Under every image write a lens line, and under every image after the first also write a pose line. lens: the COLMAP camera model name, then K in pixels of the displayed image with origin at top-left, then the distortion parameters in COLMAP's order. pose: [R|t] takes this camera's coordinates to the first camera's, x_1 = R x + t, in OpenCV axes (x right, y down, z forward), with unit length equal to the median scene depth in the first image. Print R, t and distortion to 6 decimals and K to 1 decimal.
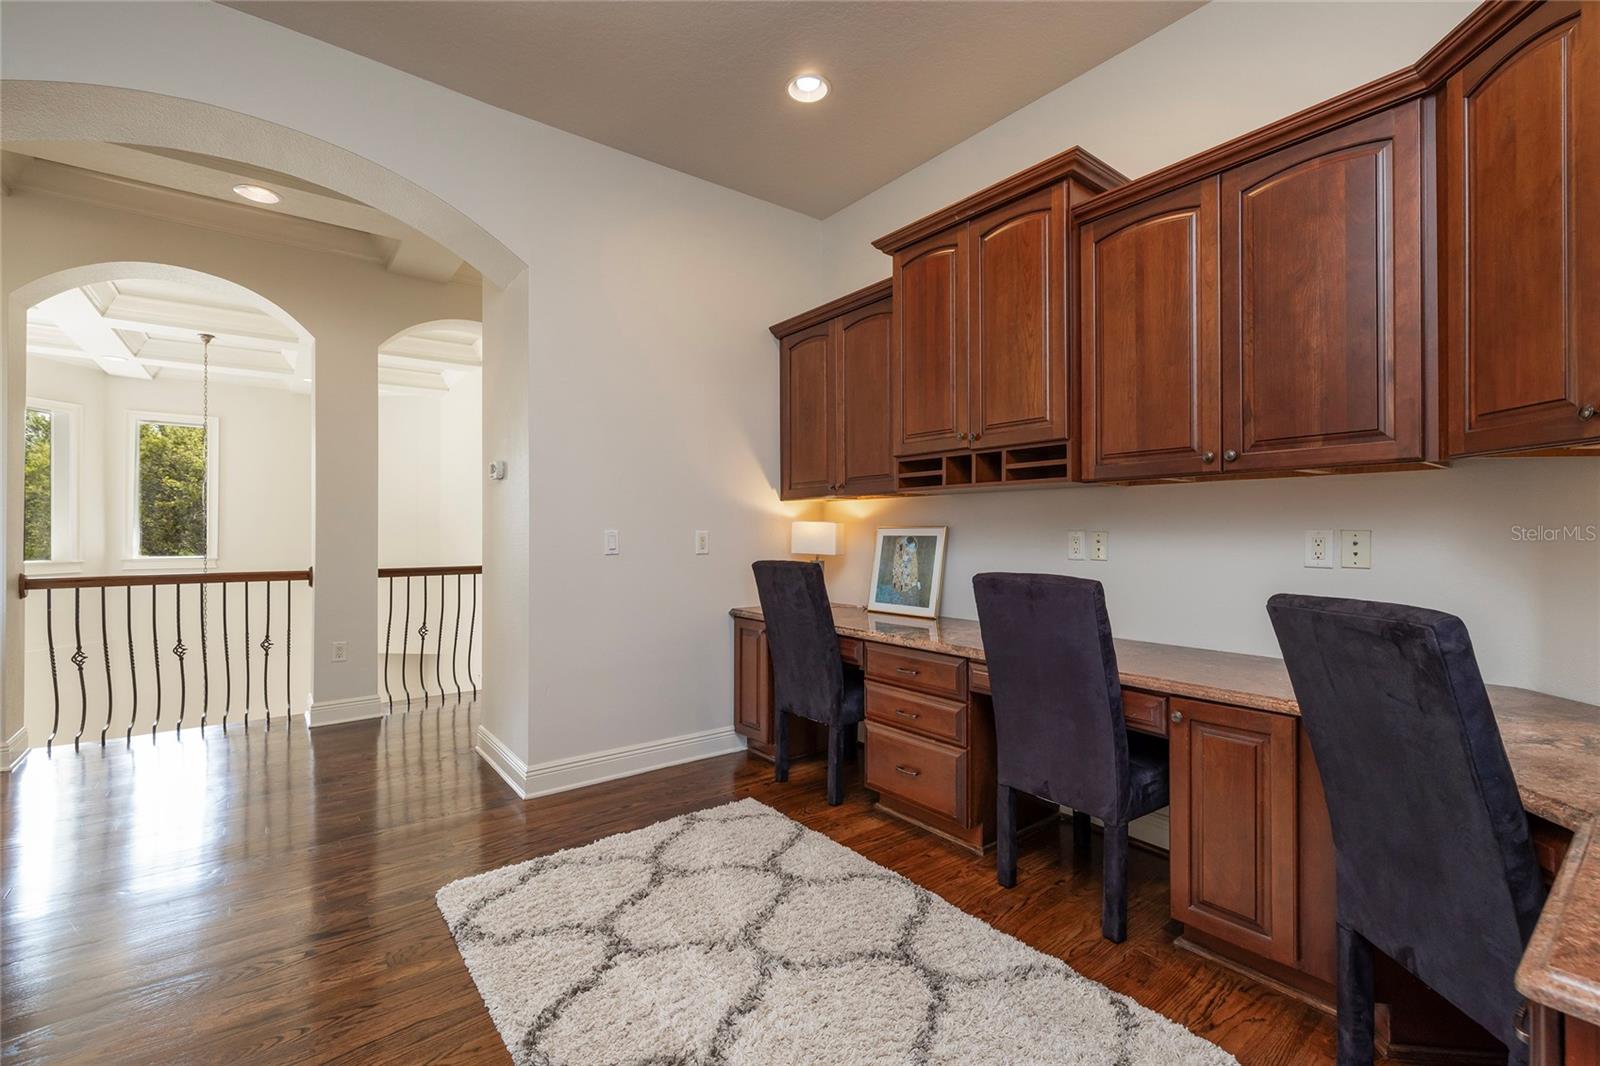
lens RADIAL K [[673.7, 0, 788.1], [0, 673.7, 533.2], [0, 0, 1]] dist [-0.001211, 0.000109]
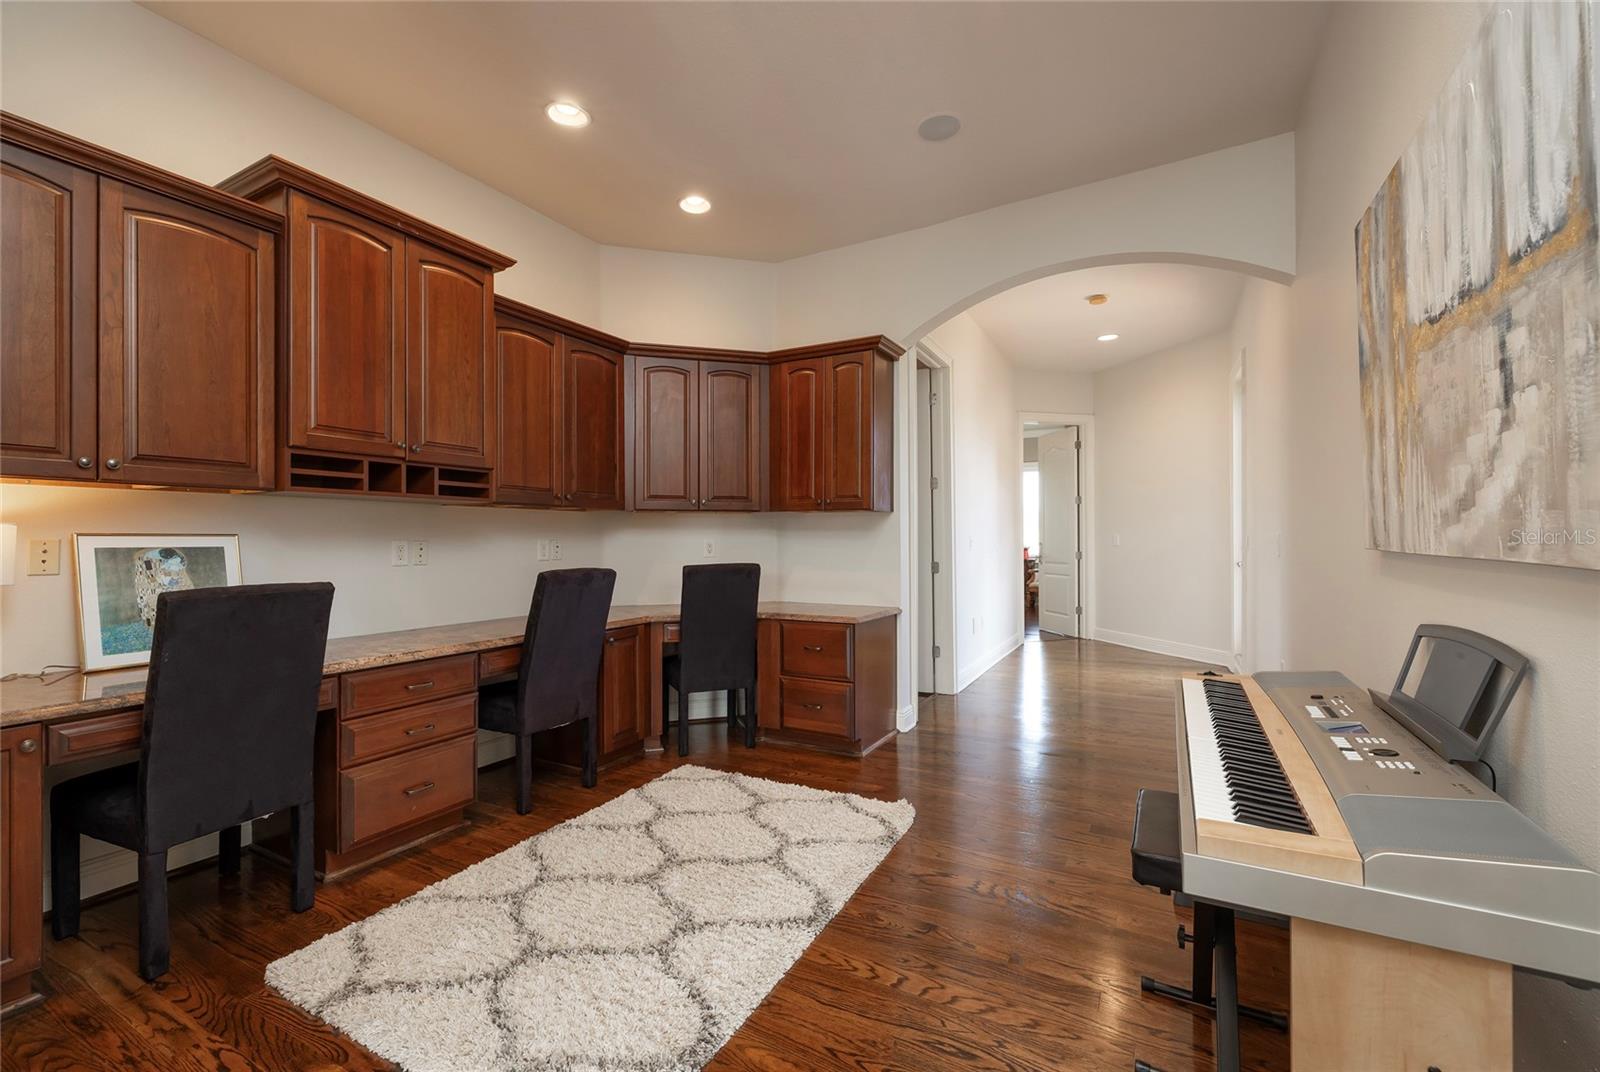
lens RADIAL K [[673.7, 0, 788.1], [0, 673.7, 536.2], [0, 0, 1]] dist [-0.001211, 0.000109]
pose [[-0.392476, 0.005799, 0.919744, -0.925845], [0.004462, 0.999980, -0.004400, -0.002138], [-0.919751, 0.002377, -0.392494, 0.902356]]
